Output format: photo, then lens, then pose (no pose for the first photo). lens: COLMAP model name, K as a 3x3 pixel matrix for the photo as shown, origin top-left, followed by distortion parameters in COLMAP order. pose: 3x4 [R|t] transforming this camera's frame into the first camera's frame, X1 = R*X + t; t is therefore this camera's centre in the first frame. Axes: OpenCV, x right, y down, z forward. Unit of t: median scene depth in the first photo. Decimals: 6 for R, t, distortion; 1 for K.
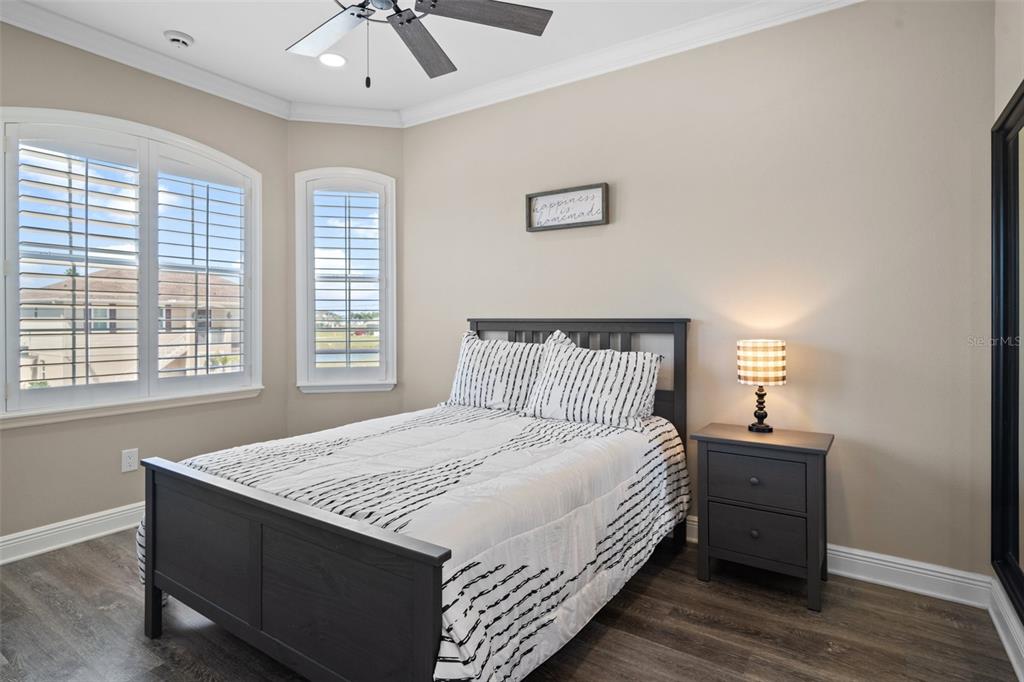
lens RADIAL K [[534.5, 0, 512.1], [0, 534.5, 328.0], [0, 0, 1]] dist [0.001401, 0.001013]
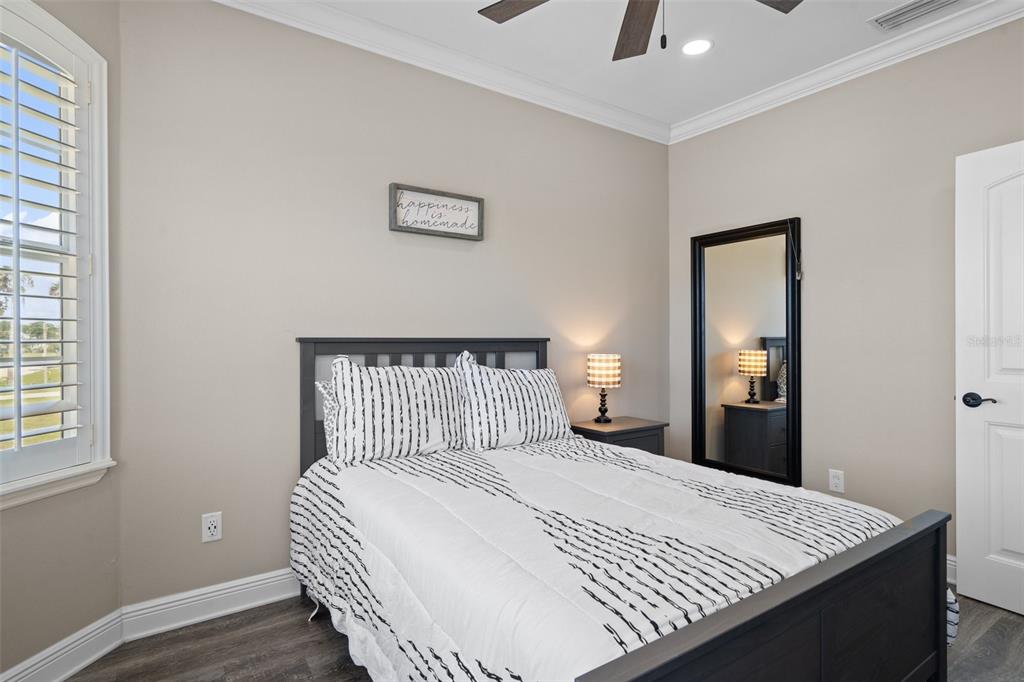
lens RADIAL K [[534.5, 0, 512.1], [0, 534.5, 328.0], [0, 0, 1]] dist [0.001401, 0.001013]
pose [[0.381877, 0.013412, 0.924116, -0.706945], [0.014061, 0.999695, -0.020319, -0.014139], [-0.924106, 0.020753, 0.381572, 0.581470]]
